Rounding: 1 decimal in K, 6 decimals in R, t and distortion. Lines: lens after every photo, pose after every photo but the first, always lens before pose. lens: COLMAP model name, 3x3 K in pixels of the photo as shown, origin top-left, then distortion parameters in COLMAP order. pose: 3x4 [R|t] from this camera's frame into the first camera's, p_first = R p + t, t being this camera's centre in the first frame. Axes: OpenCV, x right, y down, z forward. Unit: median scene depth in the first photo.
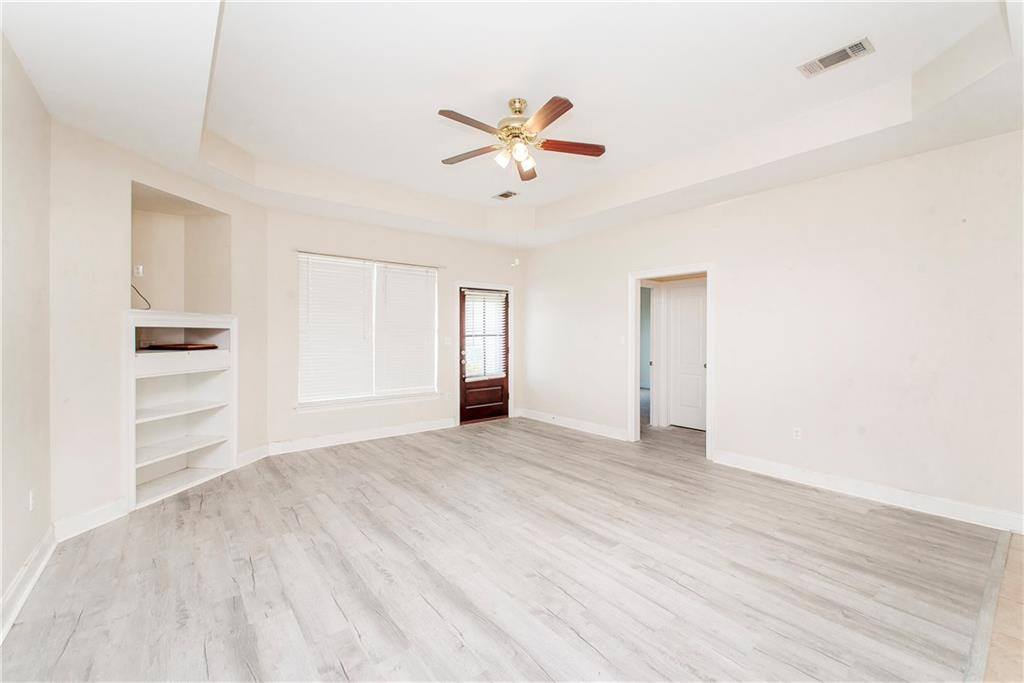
lens RADIAL K [[423.6, 0, 512.8], [0, 423.6, 330.8], [0, 0, 1]] dist [0.012513, -0.006147]
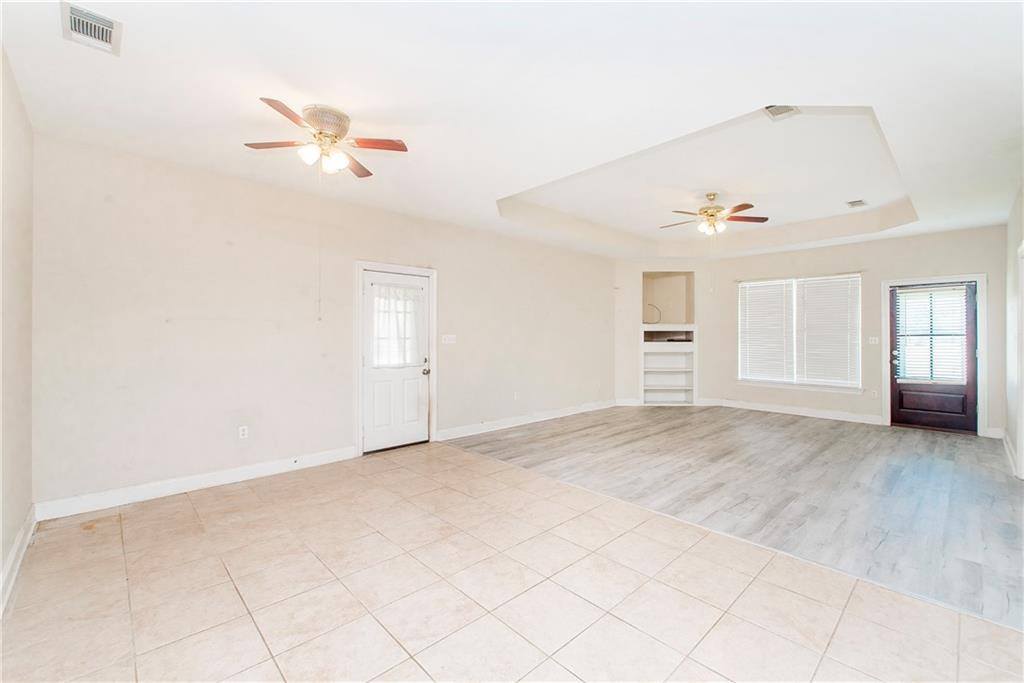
lens RADIAL K [[423.6, 0, 545.1], [0, 423.6, 333.6], [0, 0, 1]] dist [0.012513, -0.006147]
pose [[0.117939, -0.004625, -0.993010, 1.171479], [0.008258, 0.999959, -0.003677, 0.006275], [0.992987, -0.007766, 0.117972, 0.116853]]
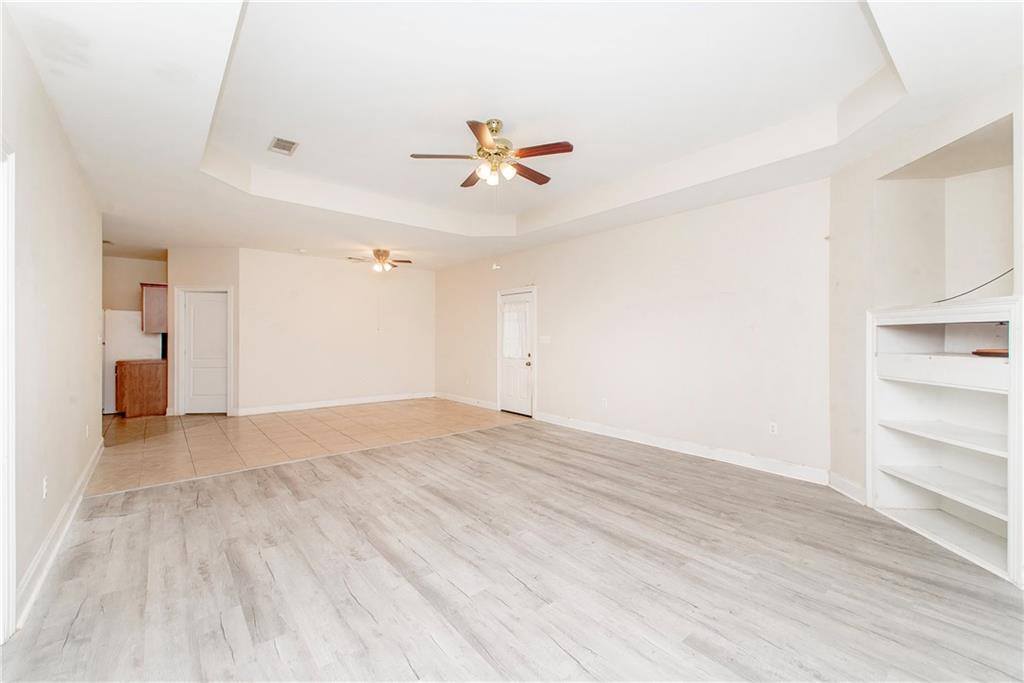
lens RADIAL K [[415.0, 0, 517.1], [0, 415.0, 335.1], [0, 0, 1]] dist [0.014992, -0.000583]
pose [[-0.999312, -0.001856, -0.037032, -0.007910], [-0.001386, 0.999918, -0.012711, 0.020152], [0.037052, -0.012651, -0.999233, 1.545267]]
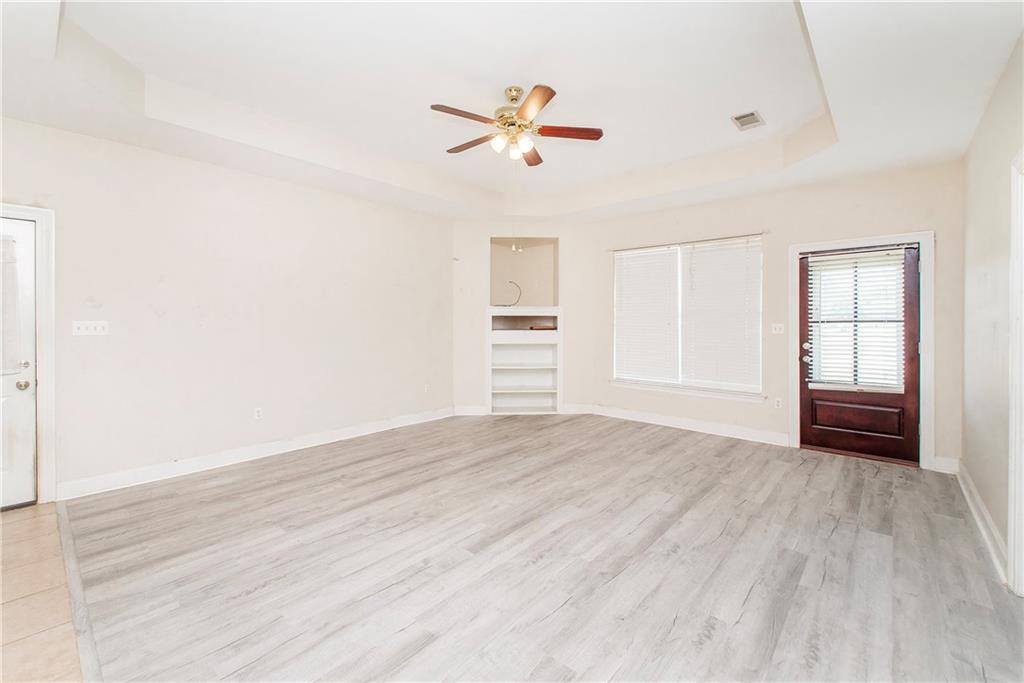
lens RADIAL K [[423.6, 0, 509.0], [0, 423.6, 321.3], [0, 0, 1]] dist [0.012513, -0.006147]
pose [[0.170916, -0.000270, -0.985286, 0.745948], [0.007760, 0.999969, 0.001072, 0.009774], [0.985255, -0.007829, 0.170913, 0.605320]]
